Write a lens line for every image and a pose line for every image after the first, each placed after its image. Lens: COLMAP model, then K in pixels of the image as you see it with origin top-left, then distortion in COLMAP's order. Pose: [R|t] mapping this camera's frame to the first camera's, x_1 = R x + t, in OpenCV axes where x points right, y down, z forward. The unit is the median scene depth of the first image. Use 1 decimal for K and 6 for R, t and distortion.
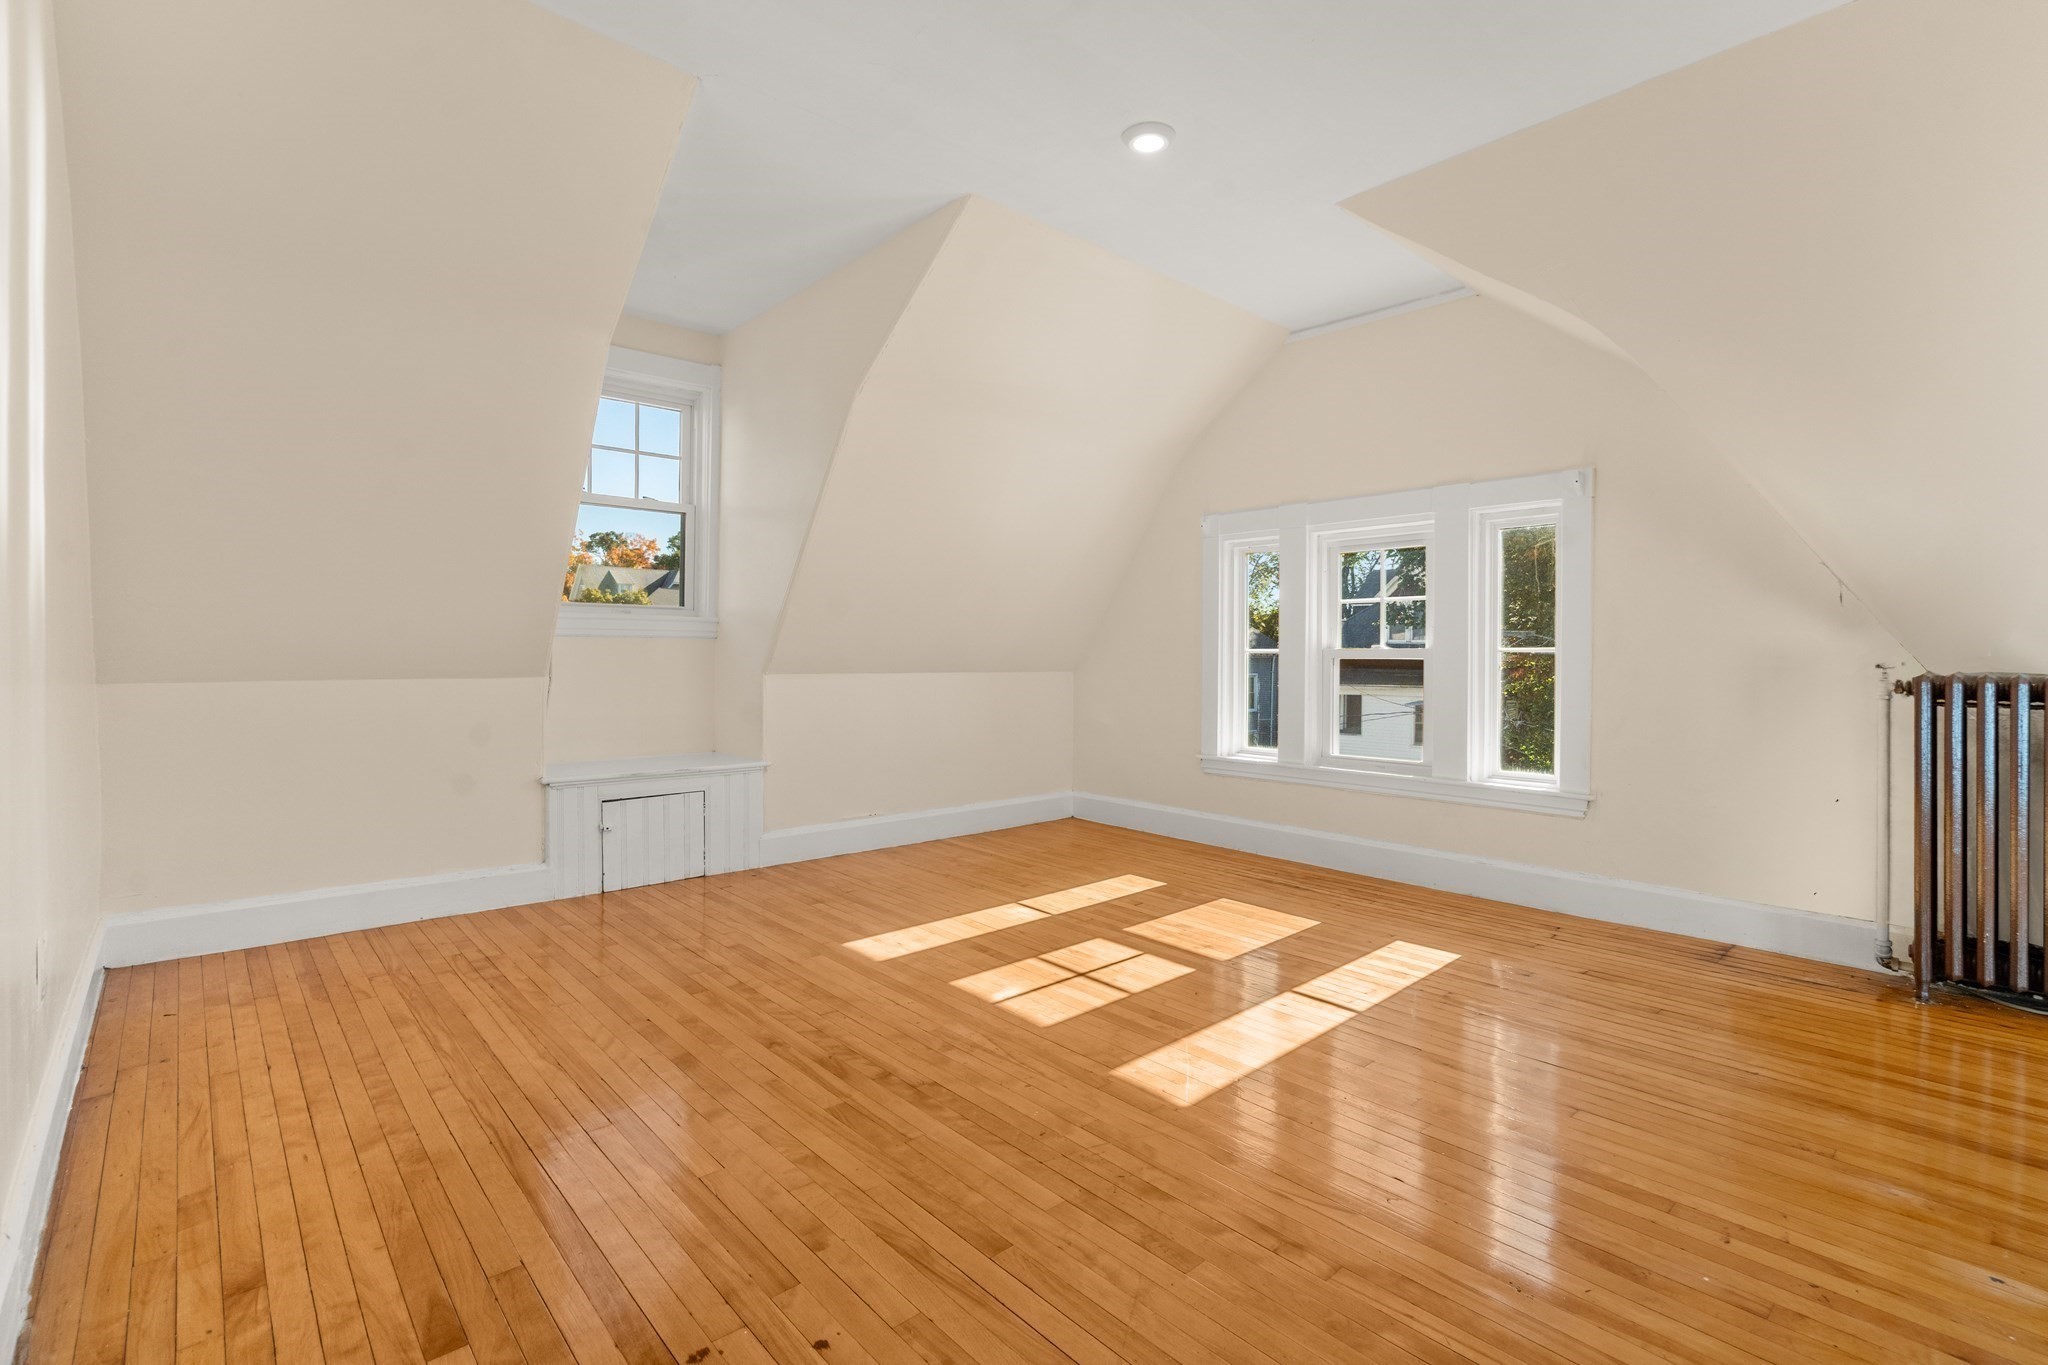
lens RADIAL K [[941.4, 0, 1033.7], [0, 941.4, 667.8], [0, 0, 1]] dist [-0.005517, 0.001002]
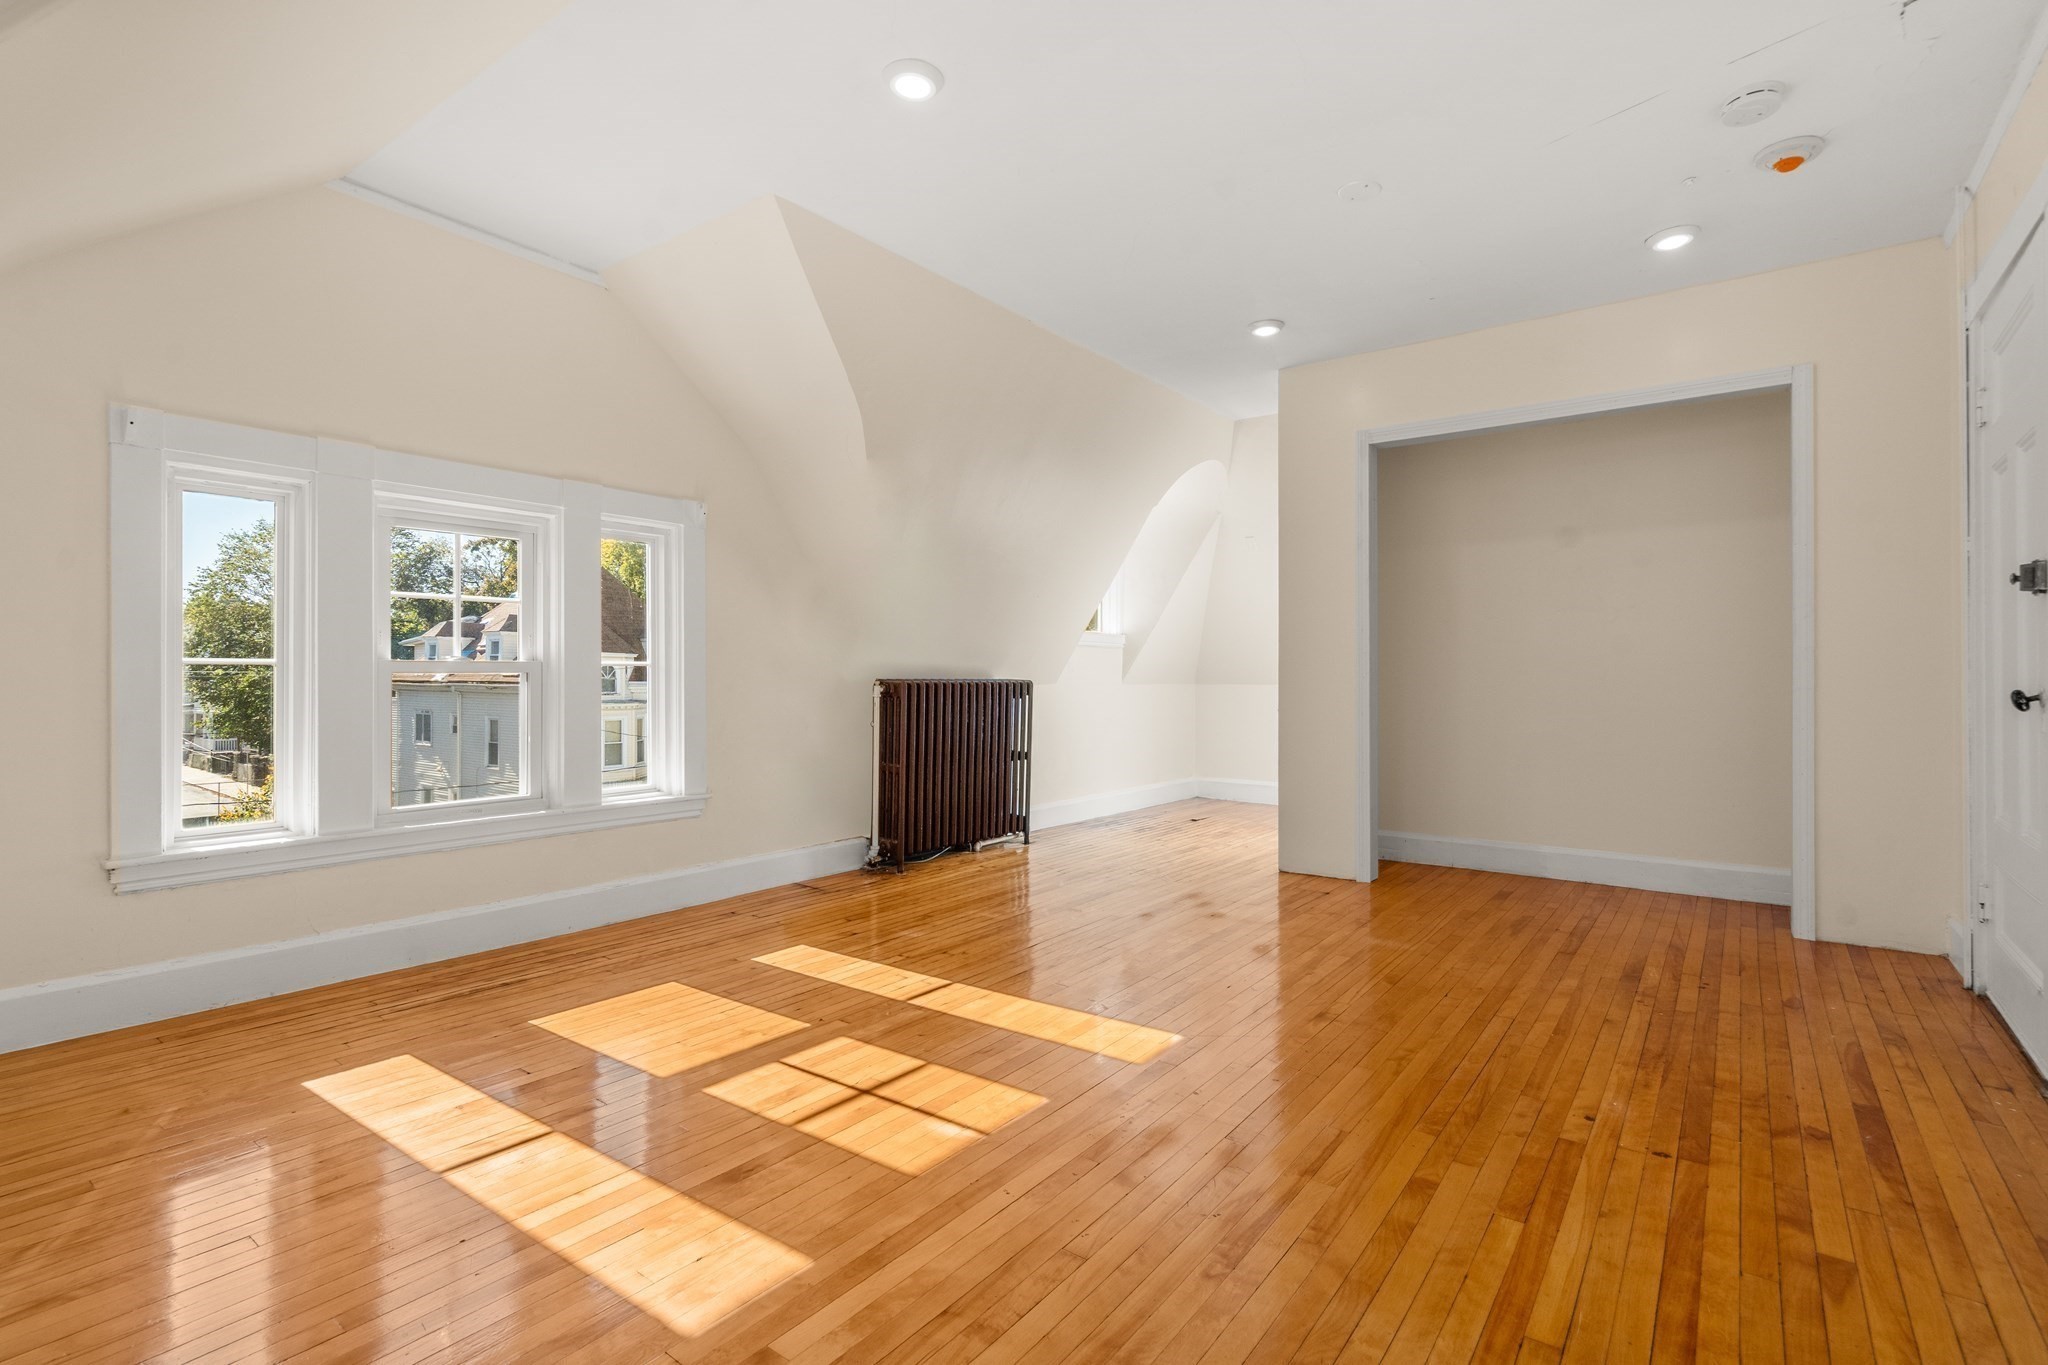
lens RADIAL K [[941.4, 0, 1036.4], [0, 941.4, 677.4], [0, 0, 1]] dist [-0.005517, 0.001002]
pose [[-0.194237, -0.009651, 0.980907, -0.717402], [0.007227, 0.999910, 0.011269, -0.018045], [-0.980928, 0.009277, -0.194150, 1.002237]]
